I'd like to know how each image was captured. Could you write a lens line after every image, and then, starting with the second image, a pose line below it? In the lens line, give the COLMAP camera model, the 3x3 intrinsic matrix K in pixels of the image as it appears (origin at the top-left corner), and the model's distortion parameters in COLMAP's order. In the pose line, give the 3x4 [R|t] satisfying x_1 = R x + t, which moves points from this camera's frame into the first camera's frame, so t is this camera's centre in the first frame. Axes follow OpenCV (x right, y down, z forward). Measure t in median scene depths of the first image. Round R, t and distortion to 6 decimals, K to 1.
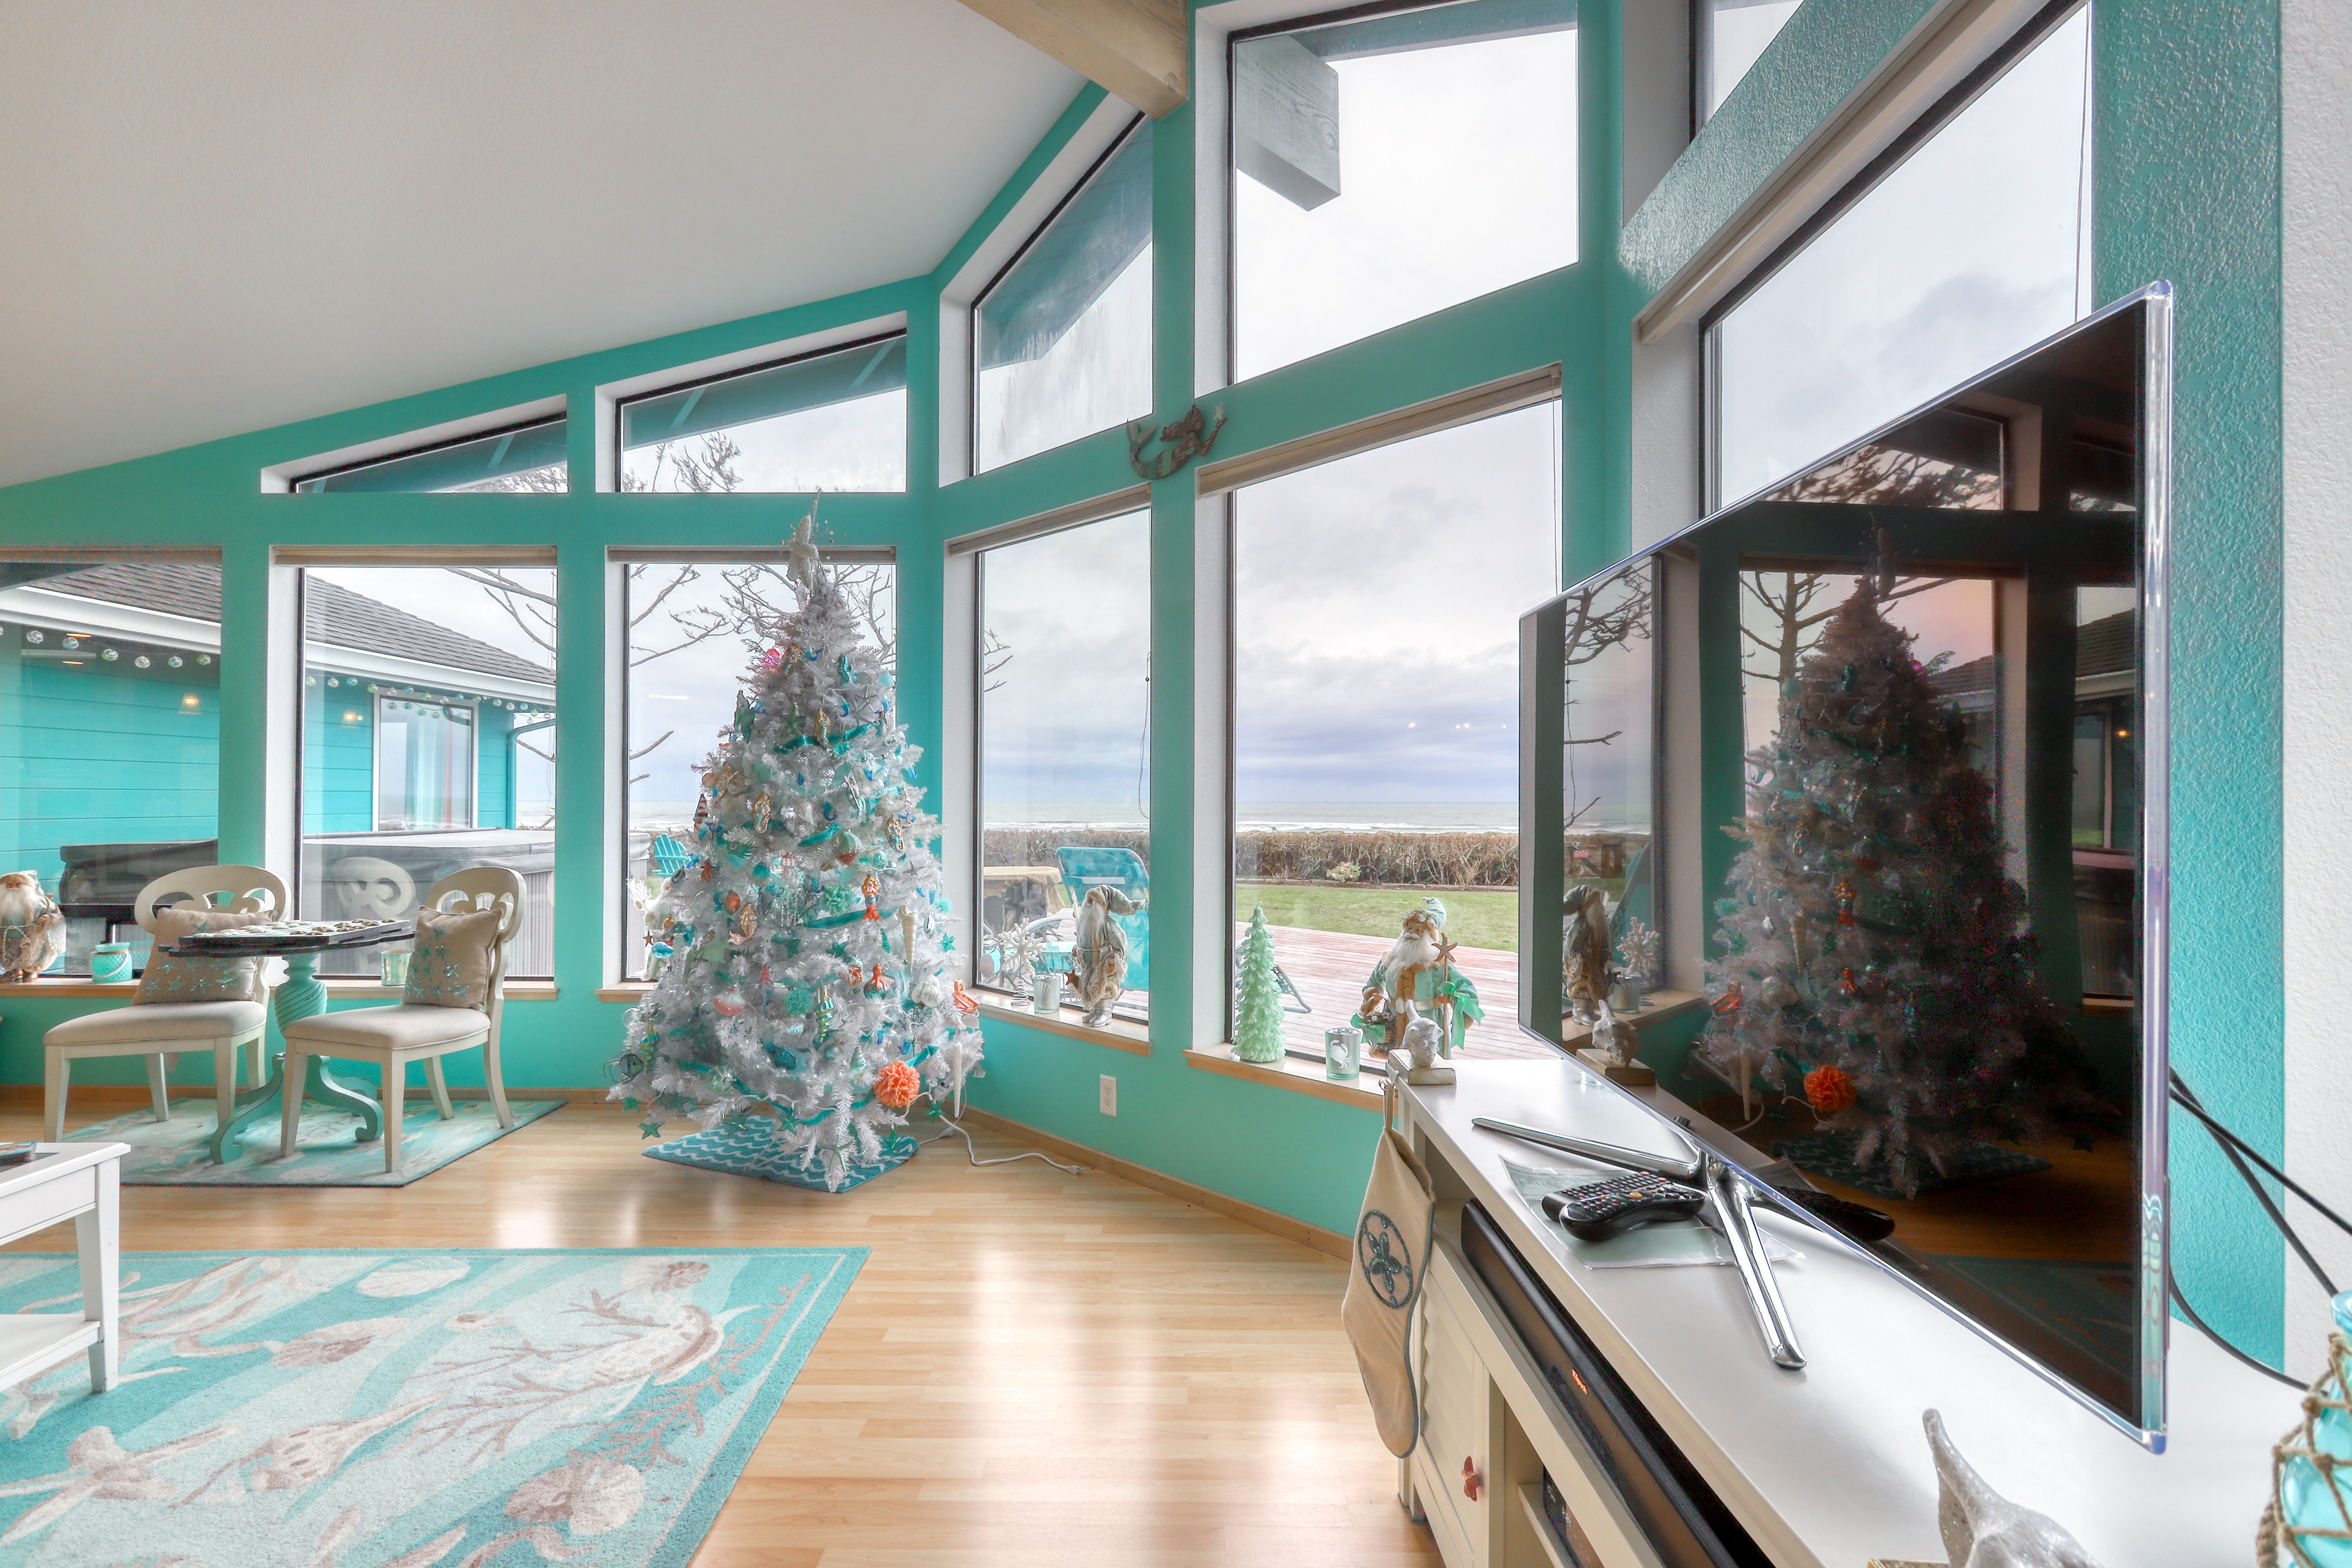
lens RADIAL K [[1139.8, 0, 1176.0], [0, 1139.8, 784.0], [0, 0, 1]] dist [-0.002384, -0.000014]
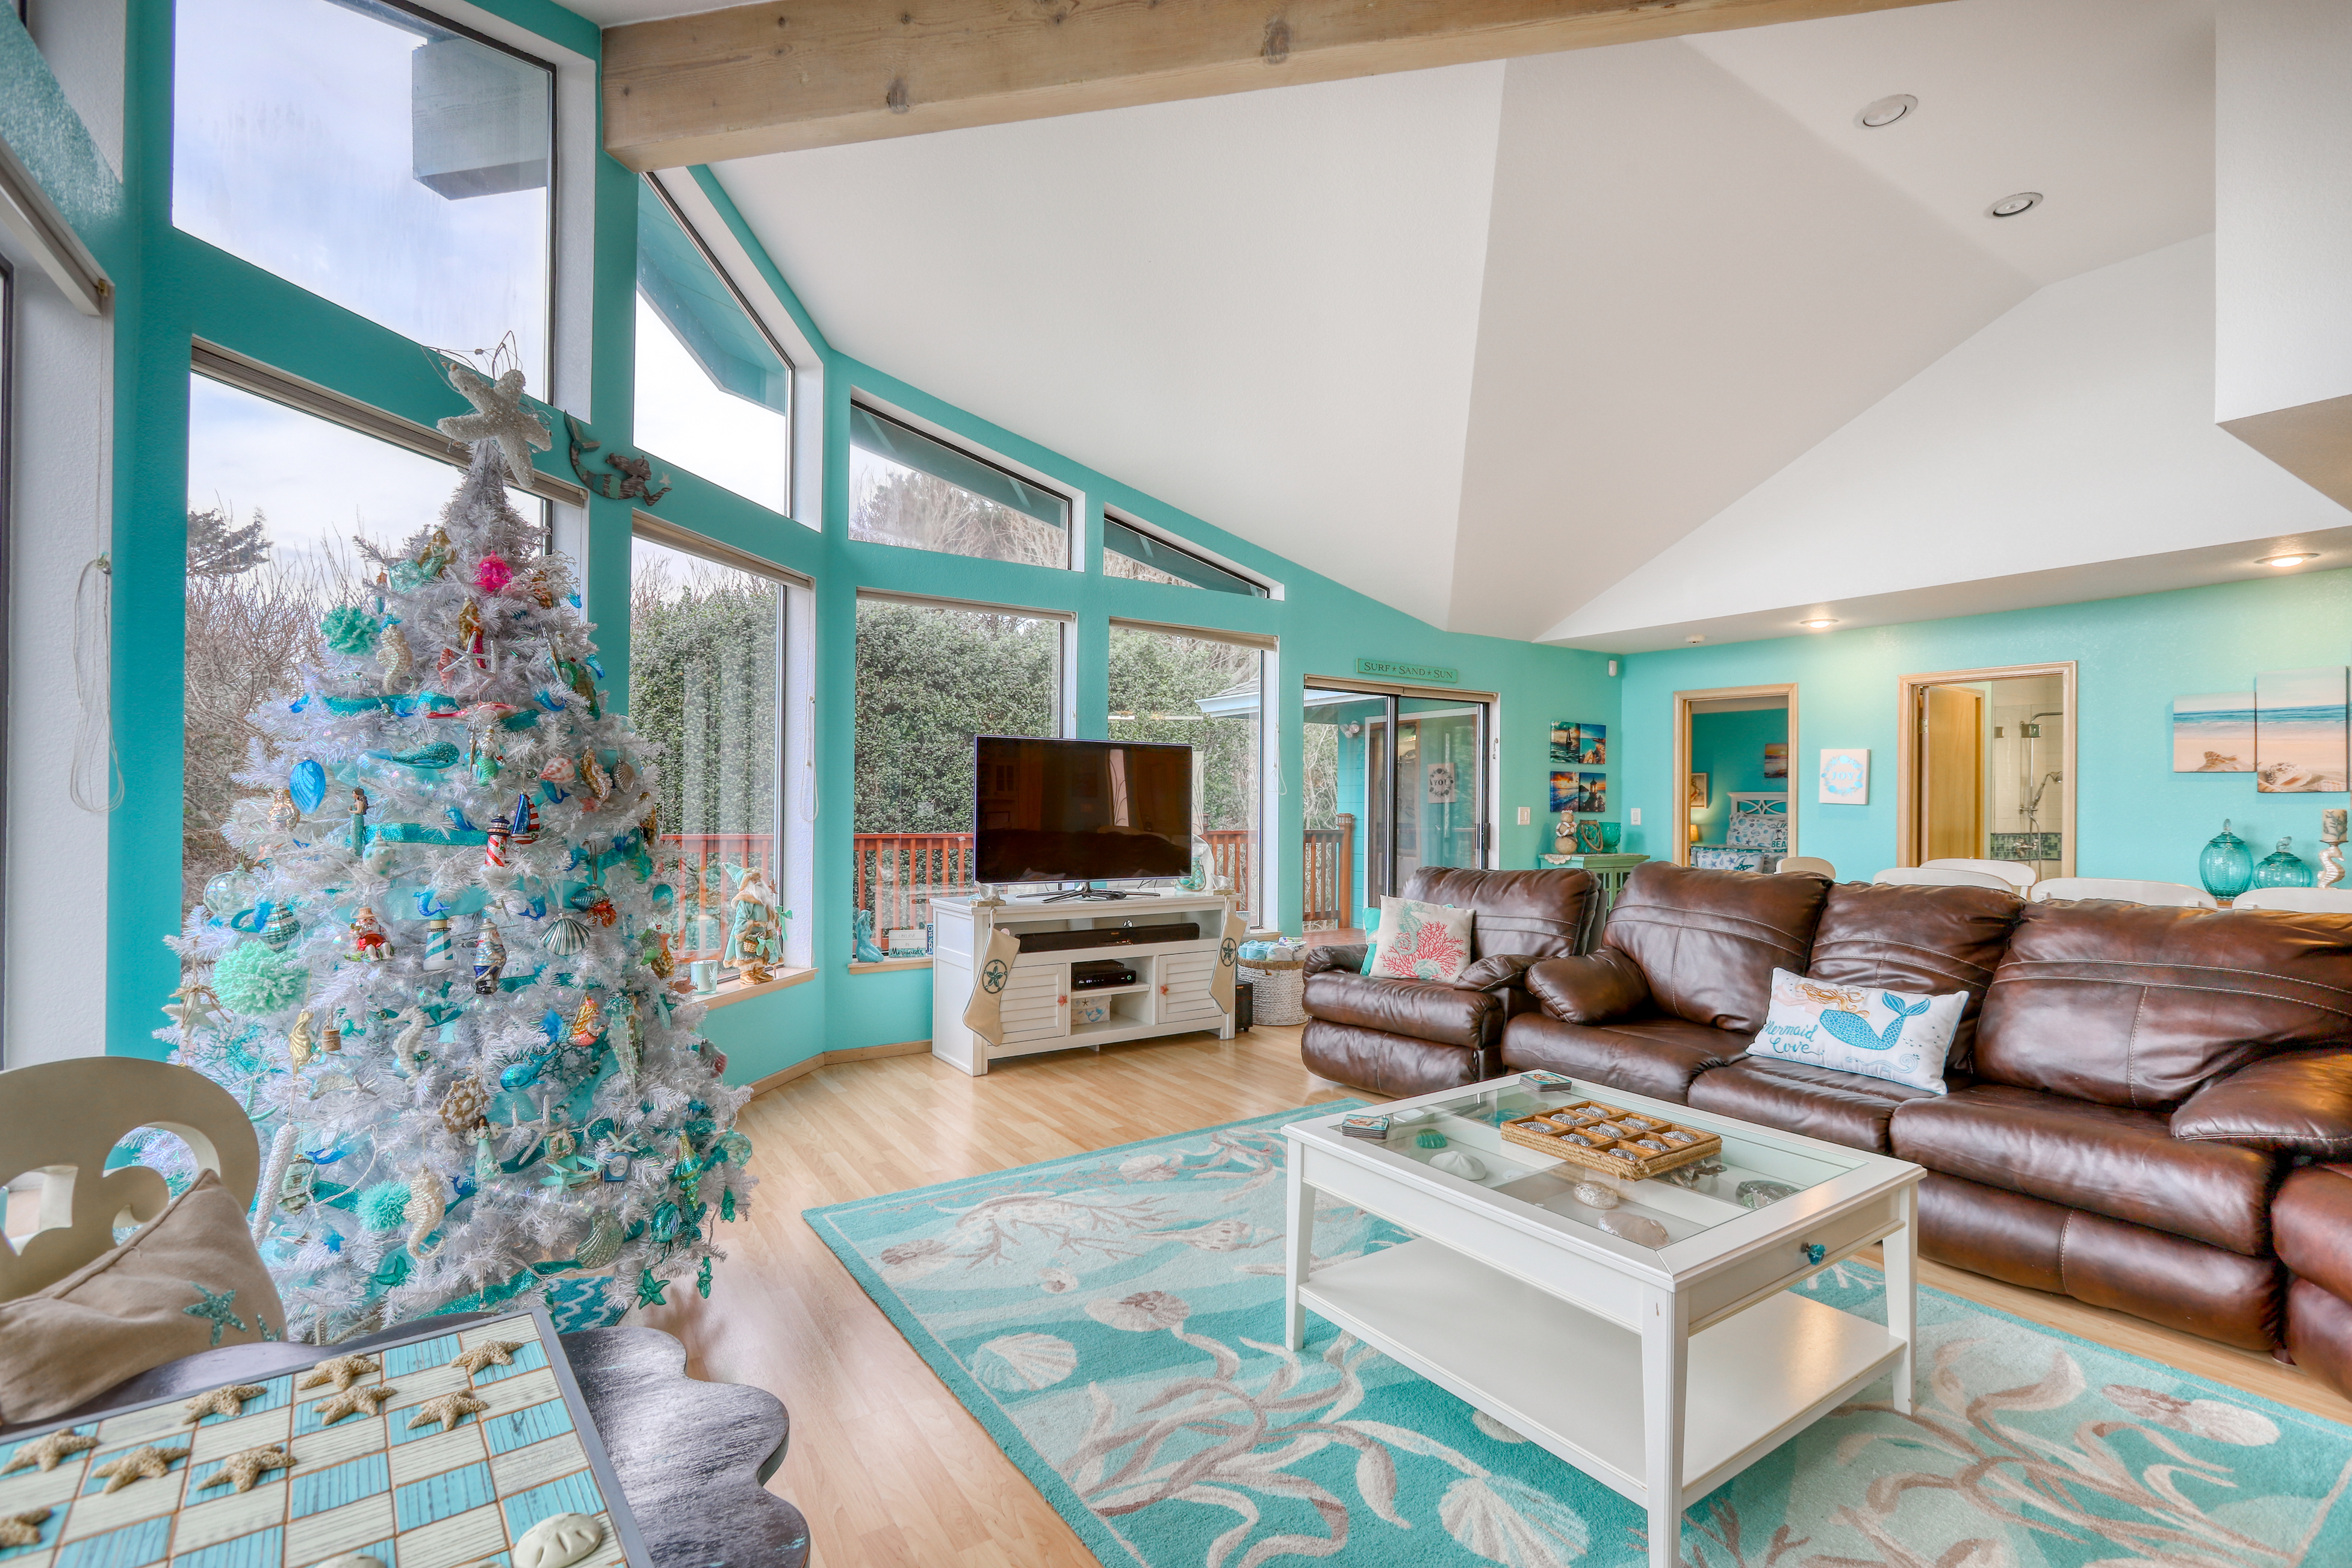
lens RADIAL K [[1059.6, 0, 1187.2], [0, 1059.6, 794.9], [0, 0, 1]] dist [-0.000974, -0.000107]
pose [[-0.569138, -0.005450, 0.822224, -1.098707], [-0.025553, 0.999612, -0.011061, 0.005358], [-0.821845, -0.027305, -0.569057, 1.072707]]
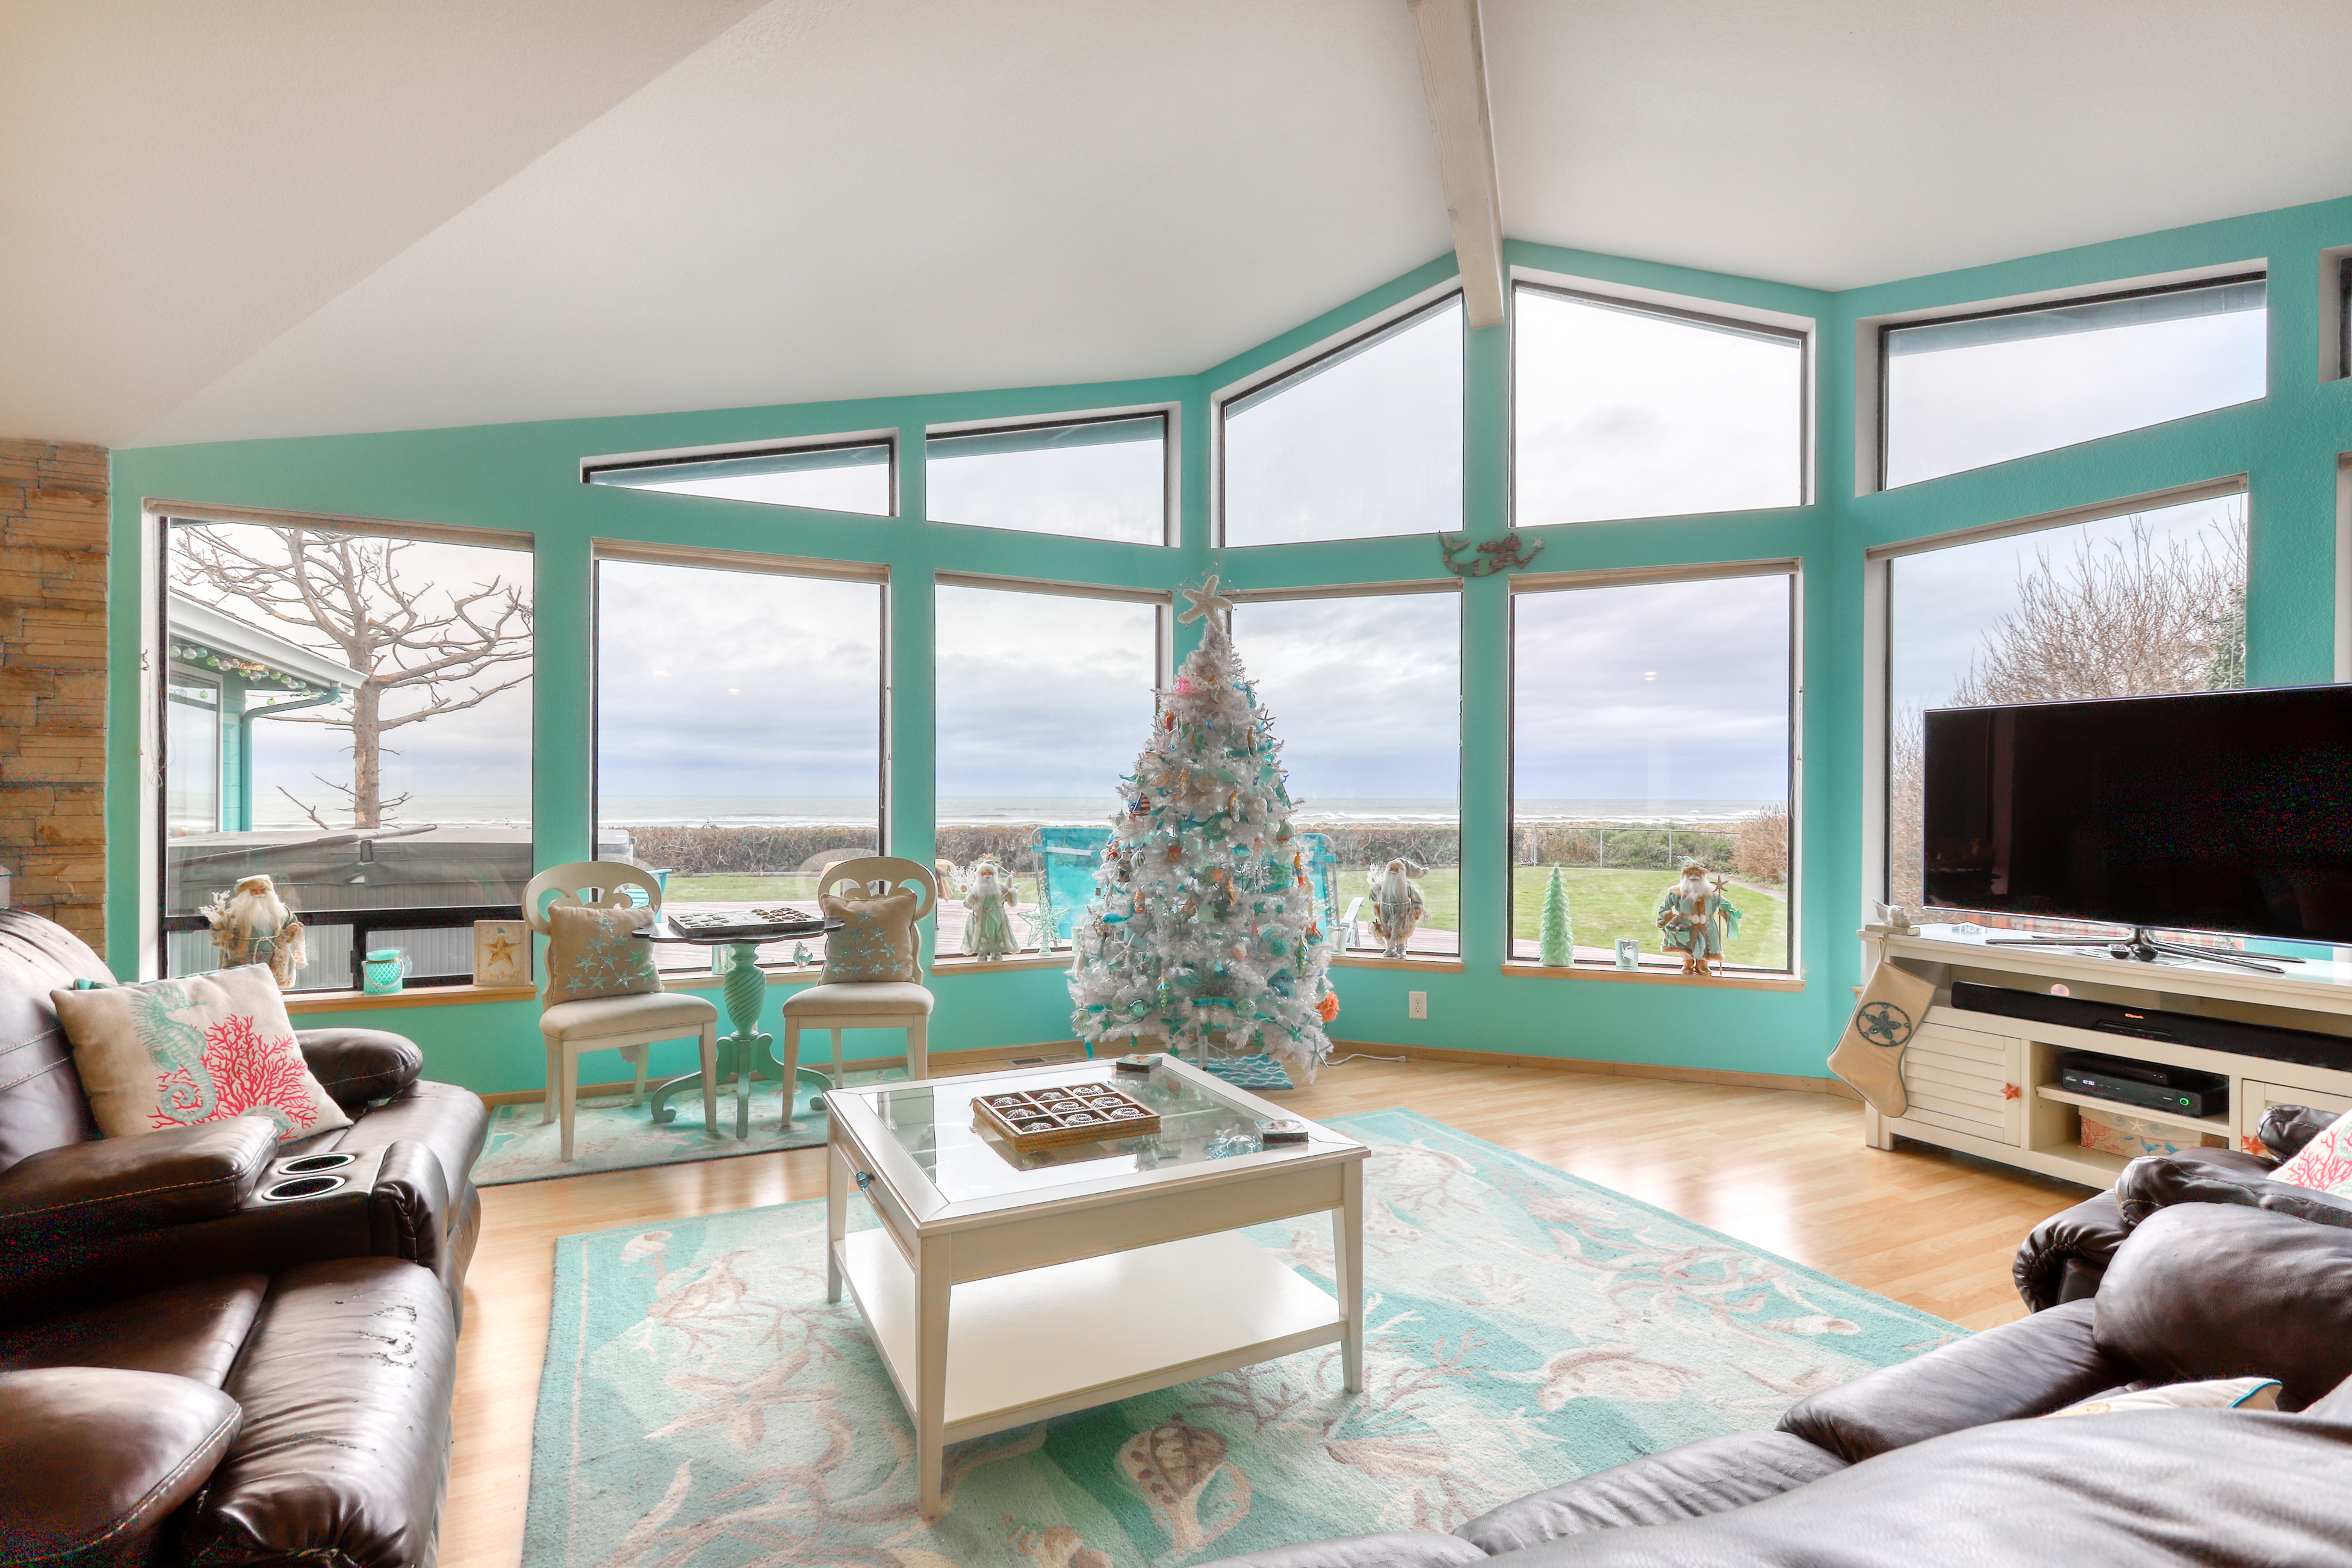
lens RADIAL K [[1139.8, 0, 1176.0], [0, 1139.8, 784.0], [0, 0, 1]] dist [-0.002384, -0.000014]
pose [[0.899720, 0.004945, 0.436439, -0.965572], [-0.007432, 0.999964, 0.003992, -0.005422], [-0.436403, -0.006835, 0.899725, -0.143328]]
